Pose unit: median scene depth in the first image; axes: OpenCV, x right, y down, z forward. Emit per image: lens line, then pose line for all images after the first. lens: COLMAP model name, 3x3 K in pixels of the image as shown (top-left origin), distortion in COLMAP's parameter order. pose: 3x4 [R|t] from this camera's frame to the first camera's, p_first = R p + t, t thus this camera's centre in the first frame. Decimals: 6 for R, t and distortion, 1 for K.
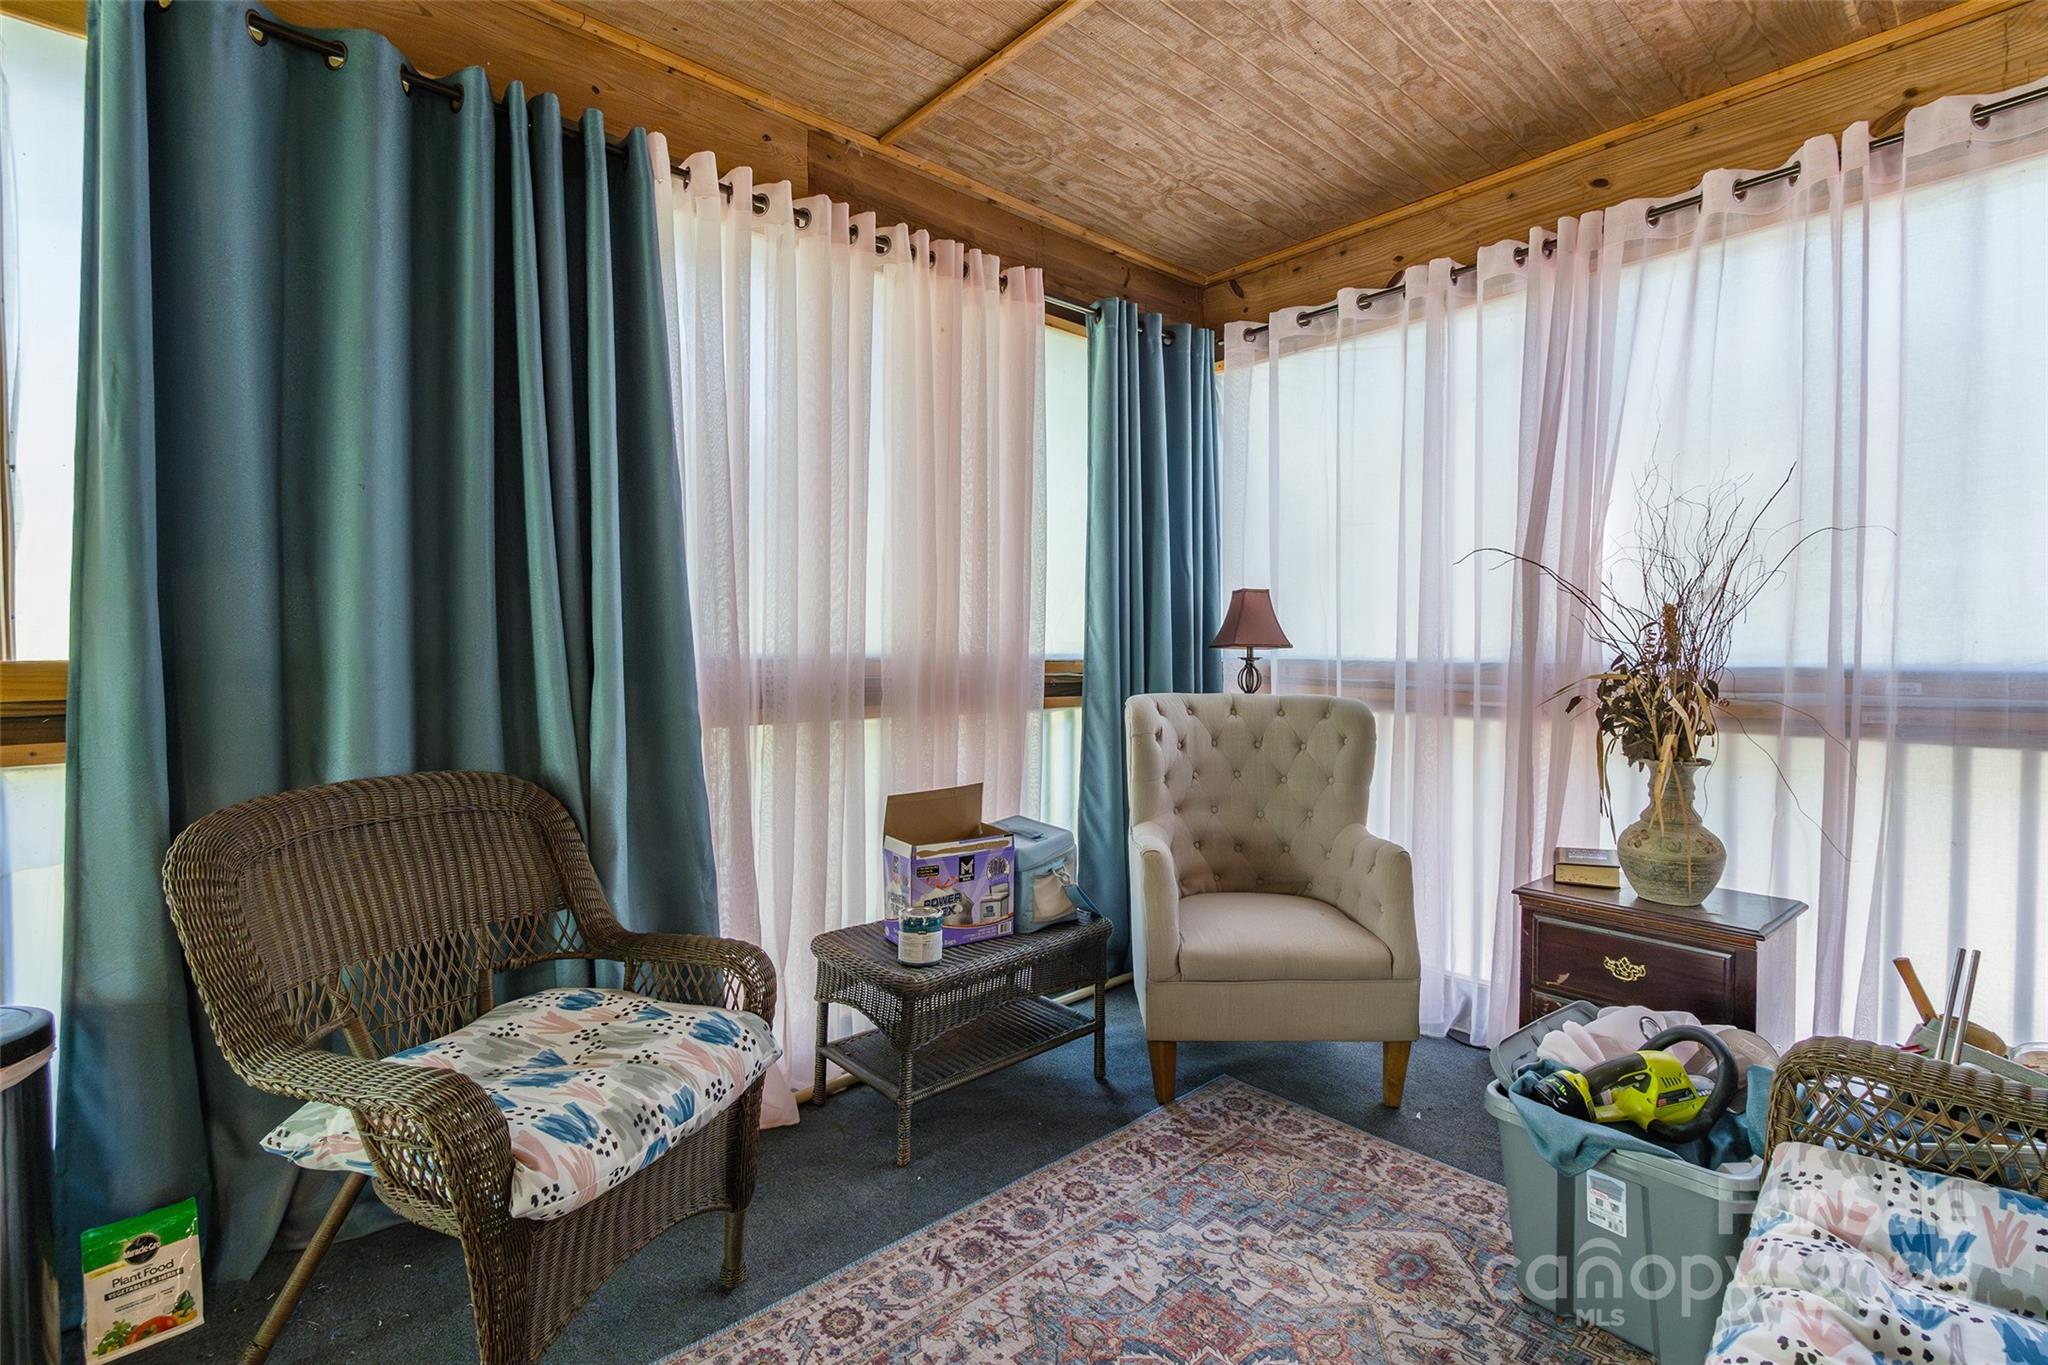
lens RADIAL K [[963.4, 0, 1025.2], [0, 963.4, 668.0], [0, 0, 1]] dist [-0.000241, -0.000119]
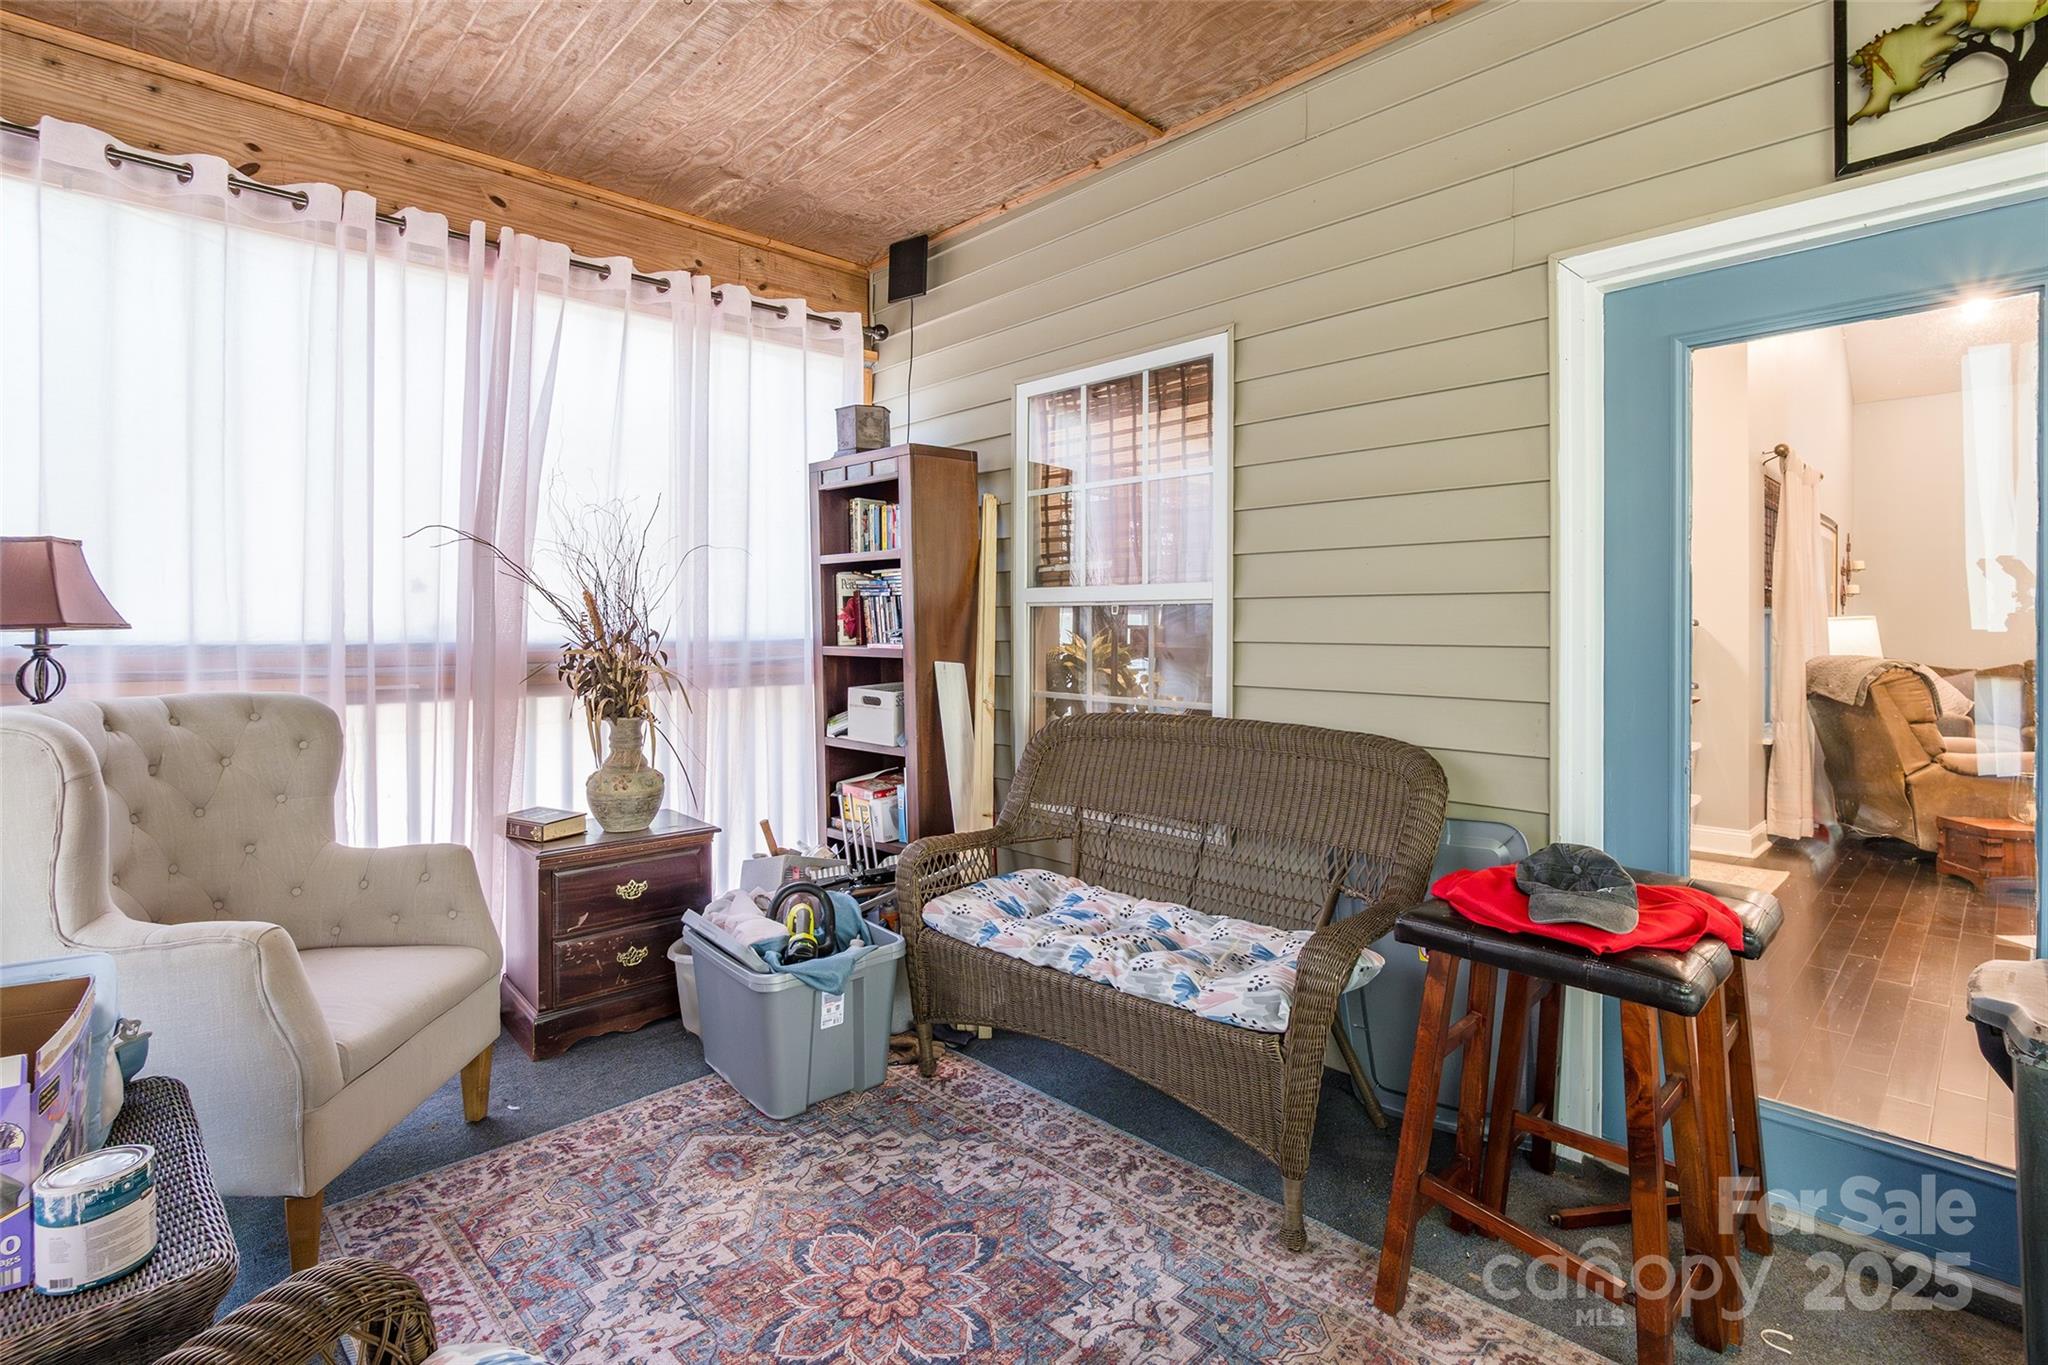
lens RADIAL K [[954.6, 0, 1038.3], [0, 954.6, 632.8], [0, 0, 1]] dist [-0.001834, -0.000030]
pose [[-0.041018, -0.007679, 0.999129, -0.579206], [0.026851, 0.999601, 0.008785, -0.008758], [-0.998798, 0.027187, -0.040796, 0.504830]]
